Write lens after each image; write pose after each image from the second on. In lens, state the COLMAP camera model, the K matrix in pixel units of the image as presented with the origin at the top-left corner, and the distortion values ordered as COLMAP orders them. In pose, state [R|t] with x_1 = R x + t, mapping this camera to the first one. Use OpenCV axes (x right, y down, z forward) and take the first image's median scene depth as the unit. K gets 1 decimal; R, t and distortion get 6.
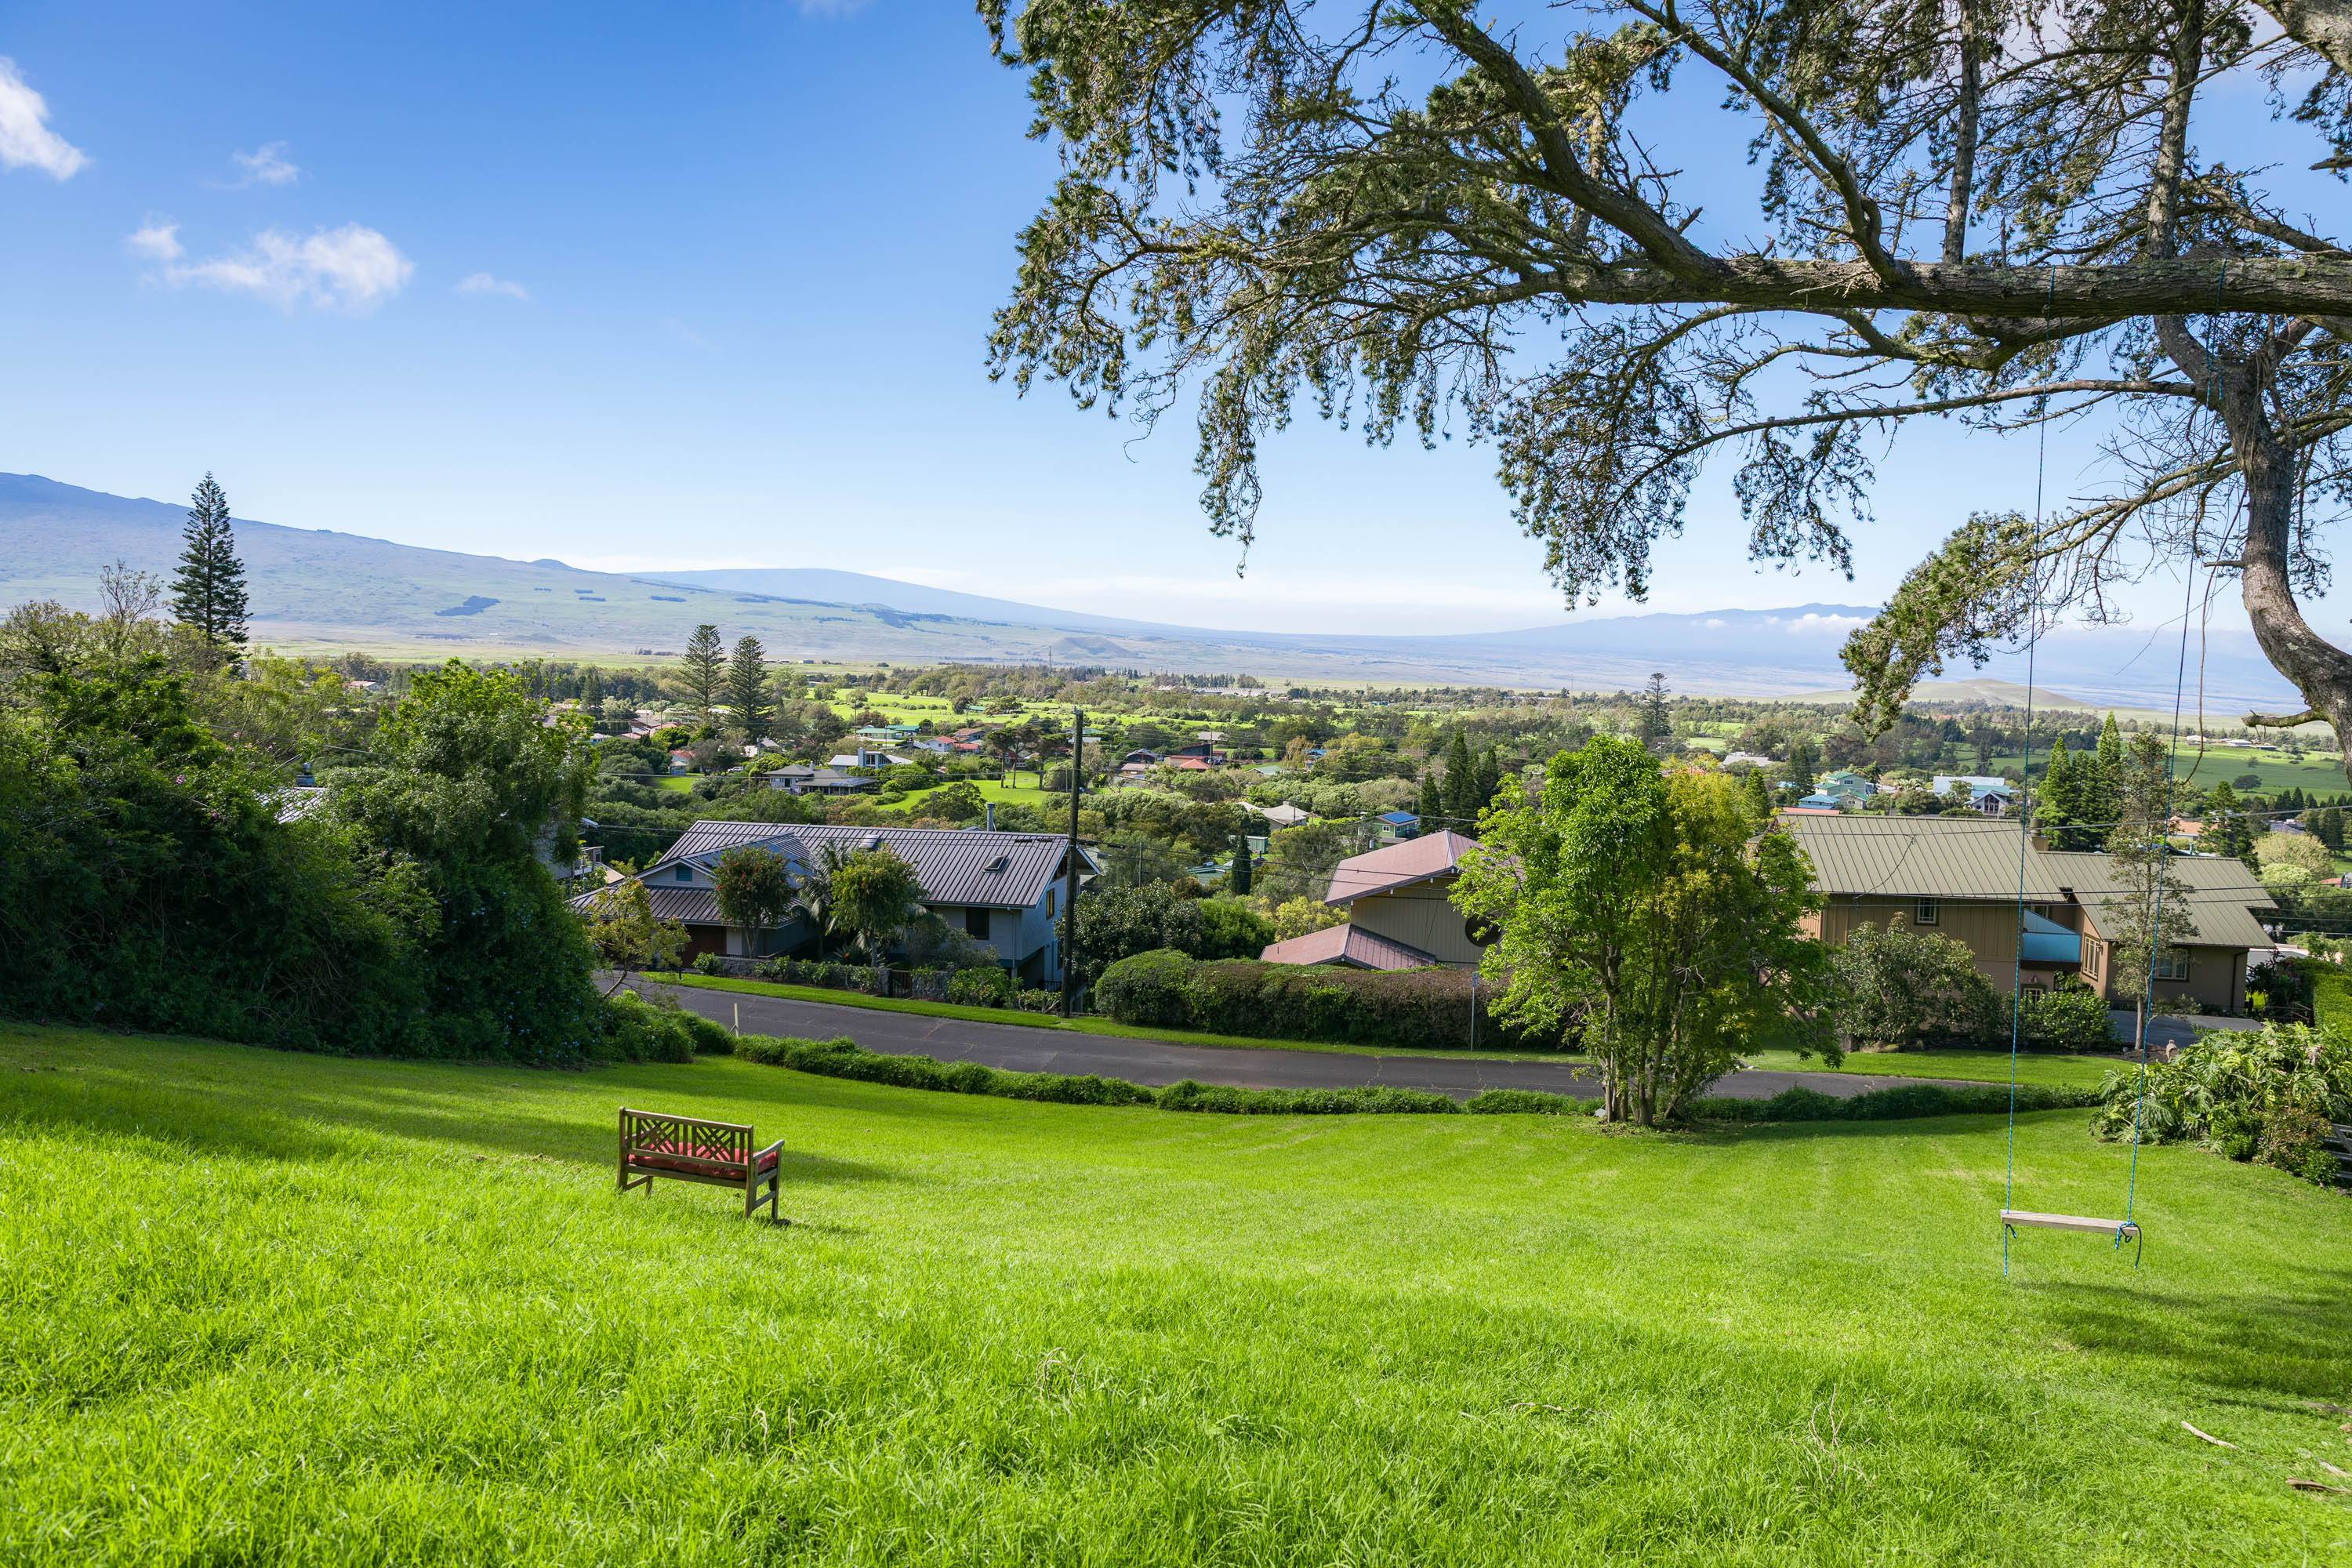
lens RADIAL K [[1552.9, 0, 1176.0], [0, 1552.9, 784.0], [0, 0, 1]] dist [0.007712, -0.001601]
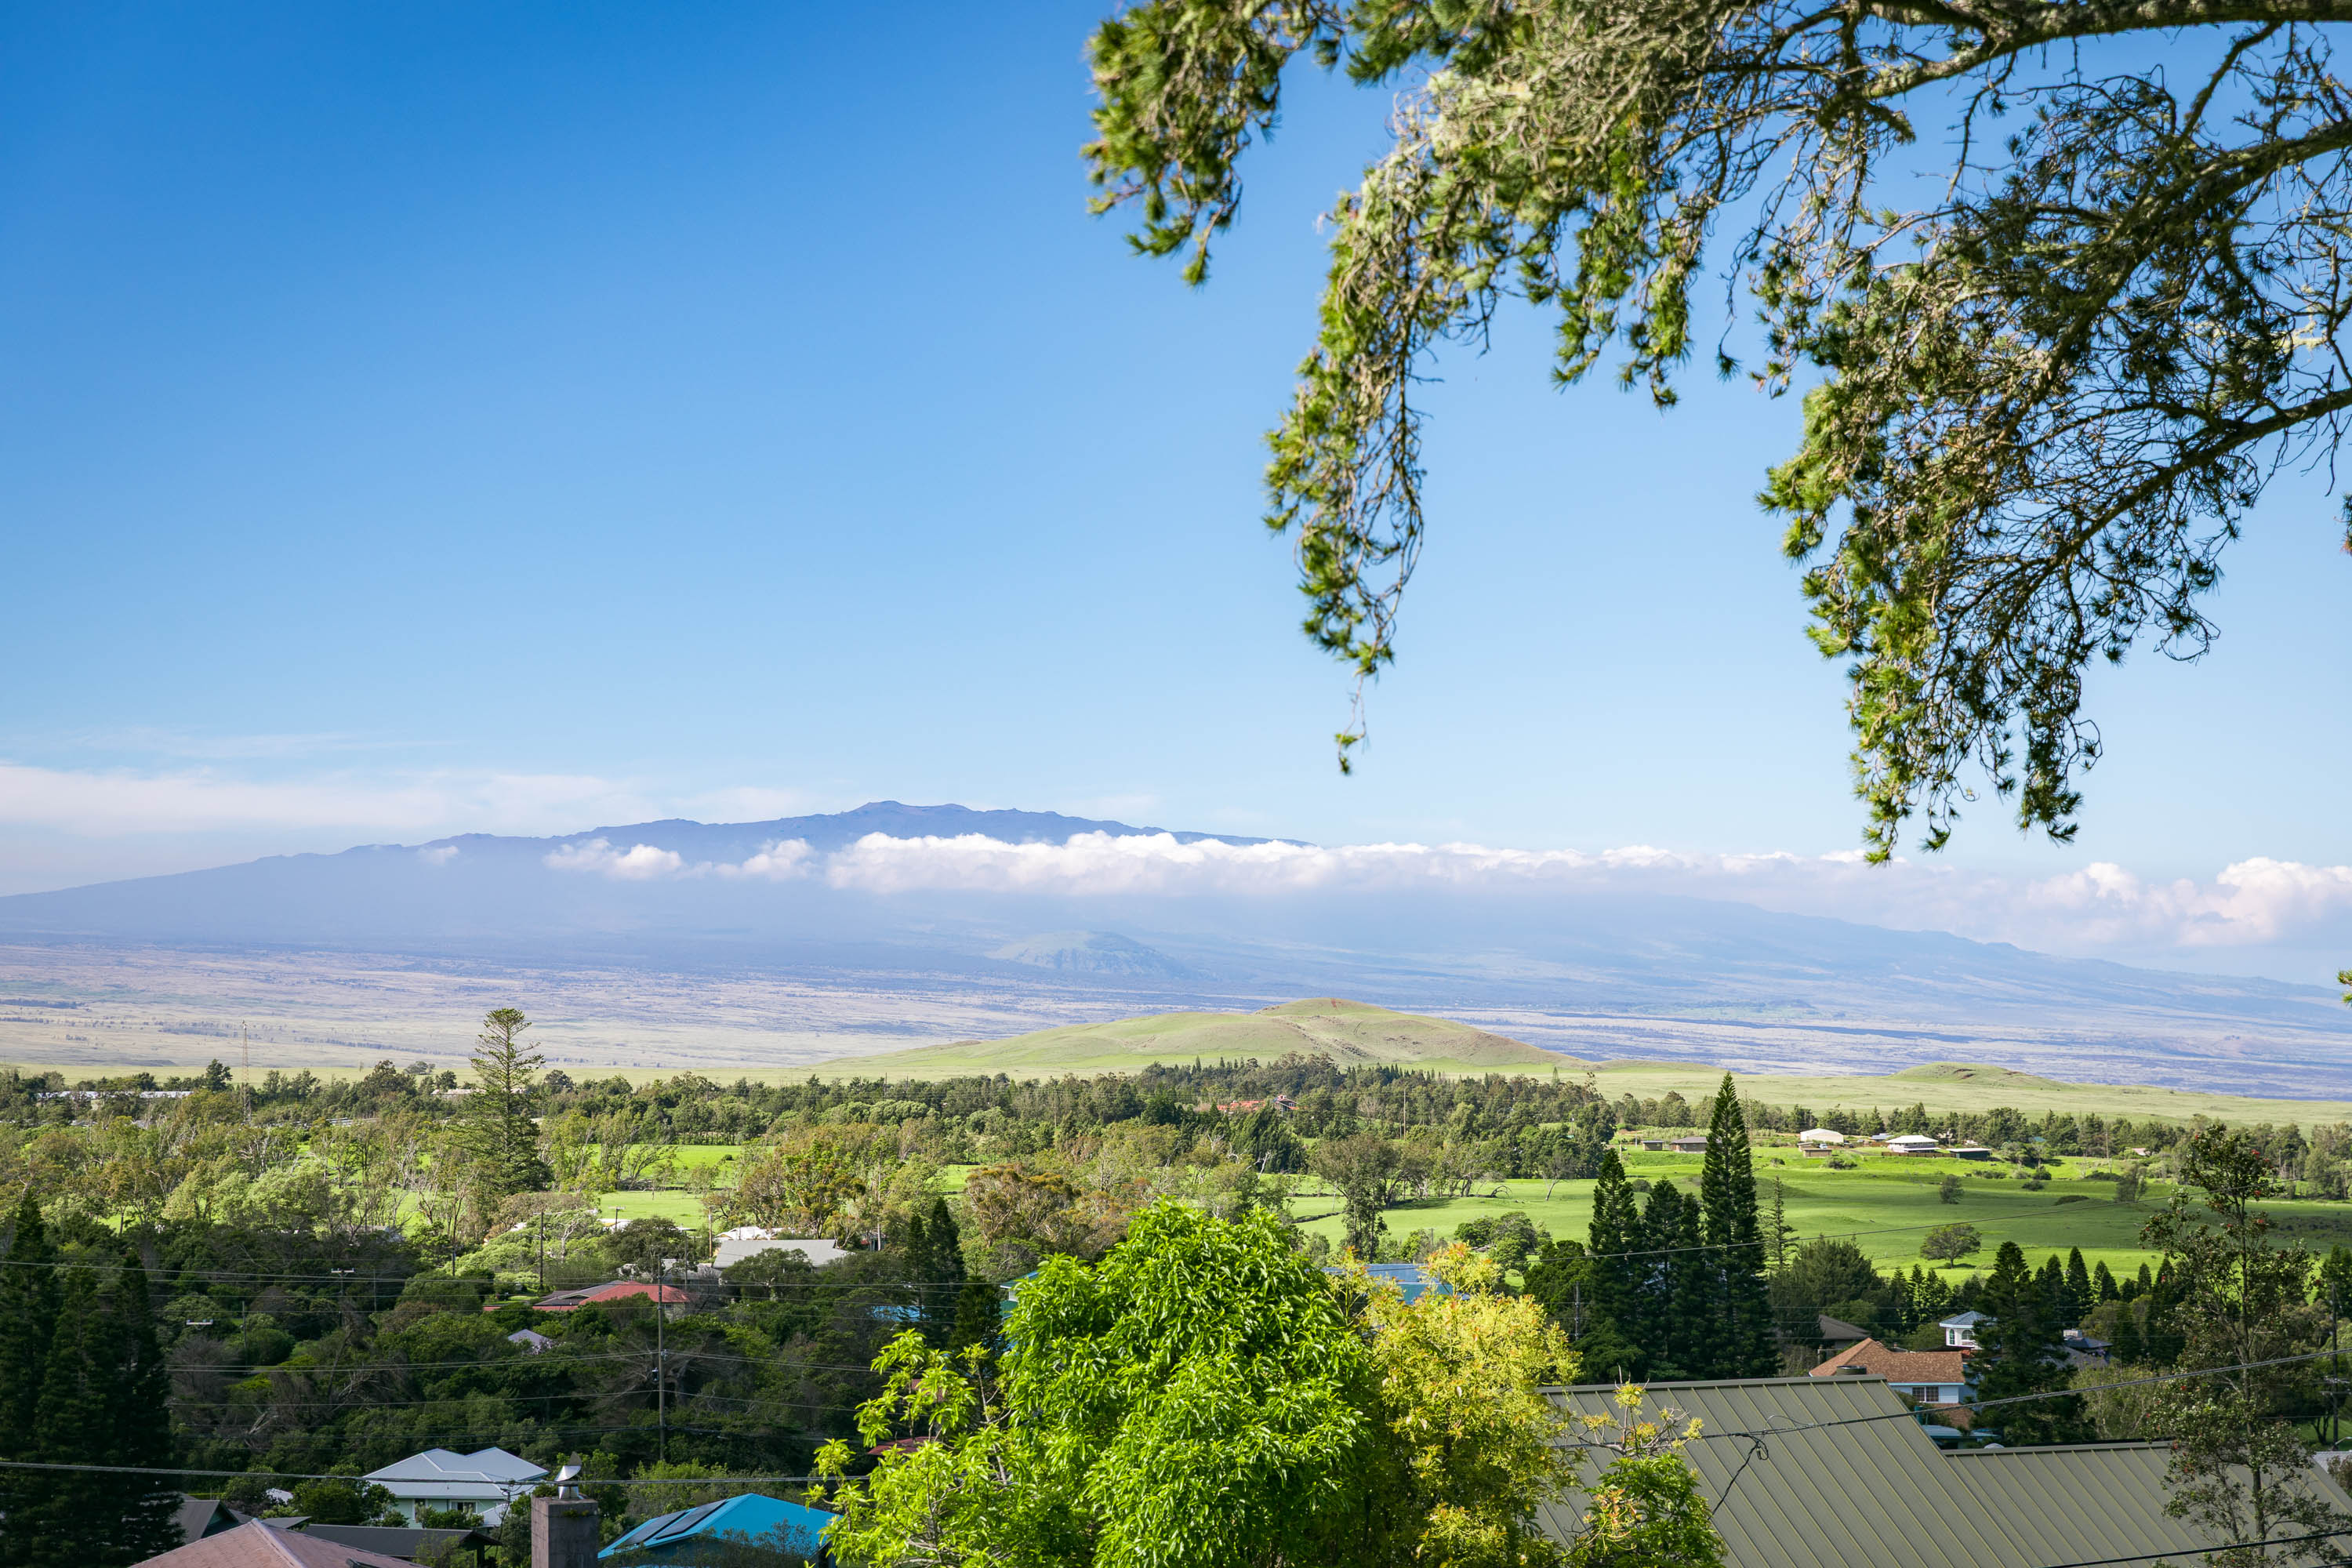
lens RADIAL K [[4690.9, 0, 1234.3], [0, 4690.9, 786.7], [0, 0, 1]] dist [0.010741, 0.059640]
pose [[0.894667, -0.007283, 0.446673, -0.125318], [0.060935, 0.992511, -0.105867, -0.008800], [-0.442557, 0.121934, 0.888412, 0.042151]]
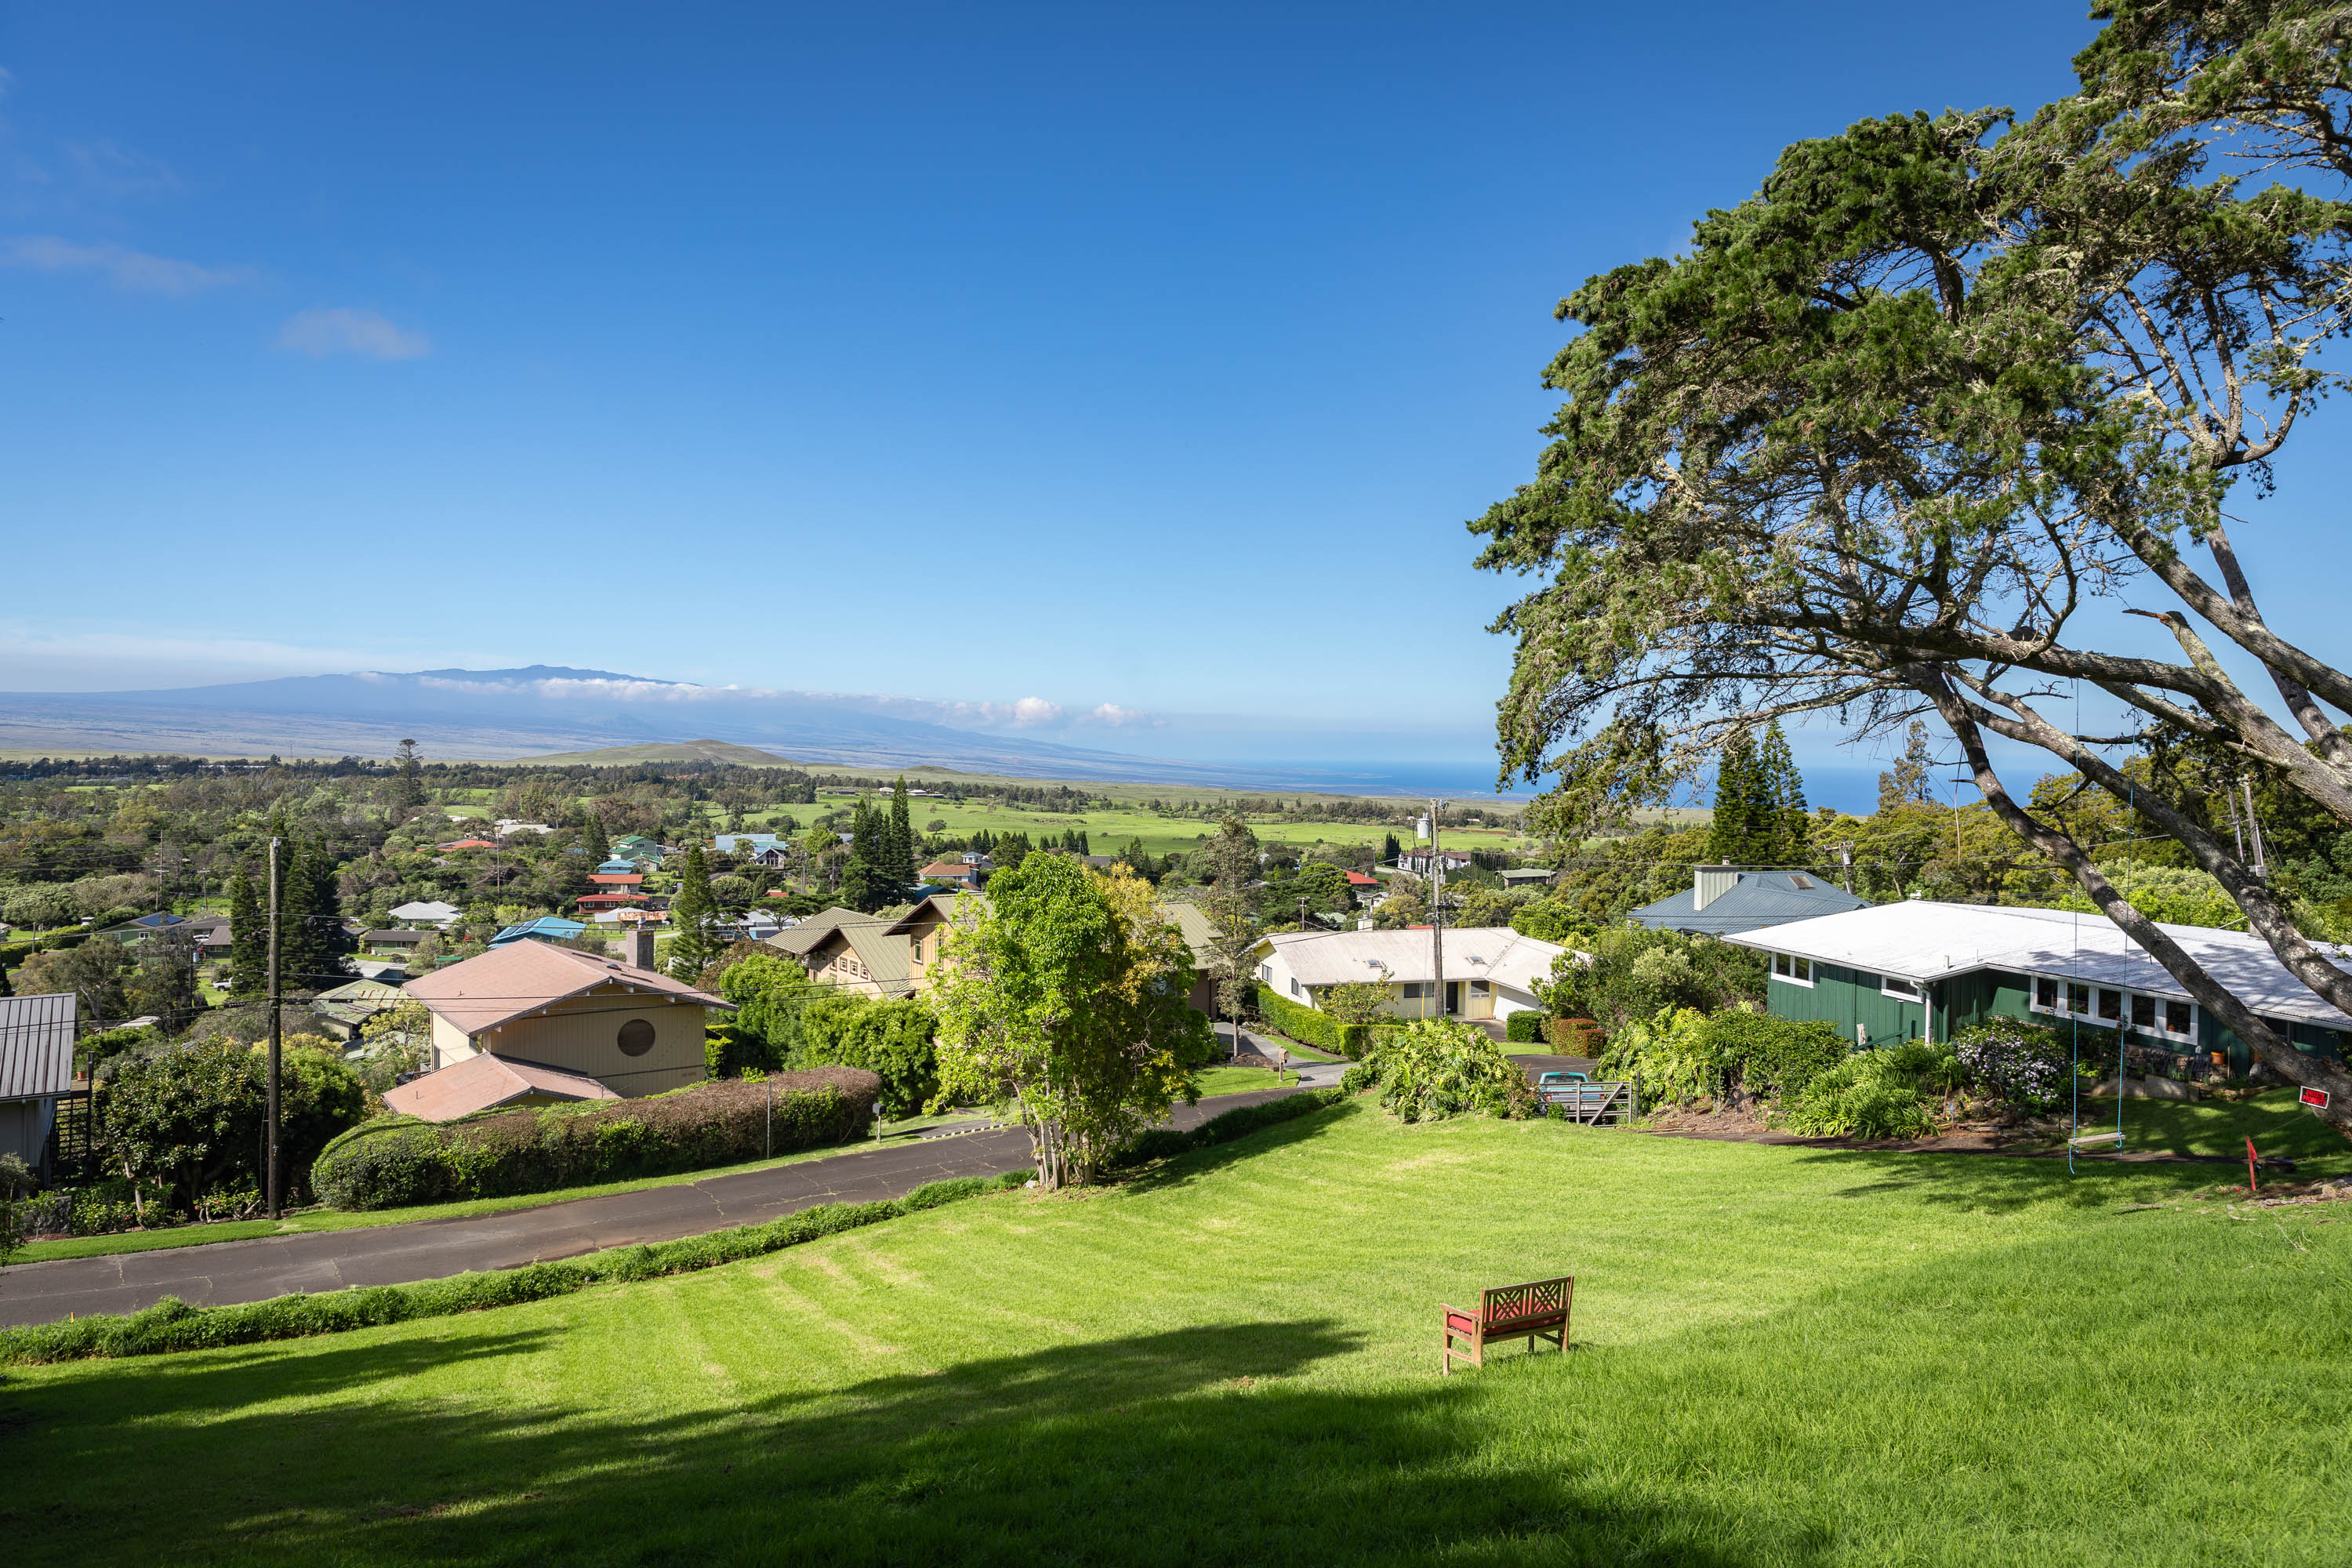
lens RADIAL K [[1559.8, 0, 1176.0], [0, 1559.8, 784.0], [0, 0, 1]] dist [0.017748, -0.004057]
pose [[0.713030, -0.029250, 0.700523, -0.330986], [0.056886, 0.998249, -0.016220, -0.040735], [-0.698822, 0.051415, 0.713445, 0.077100]]
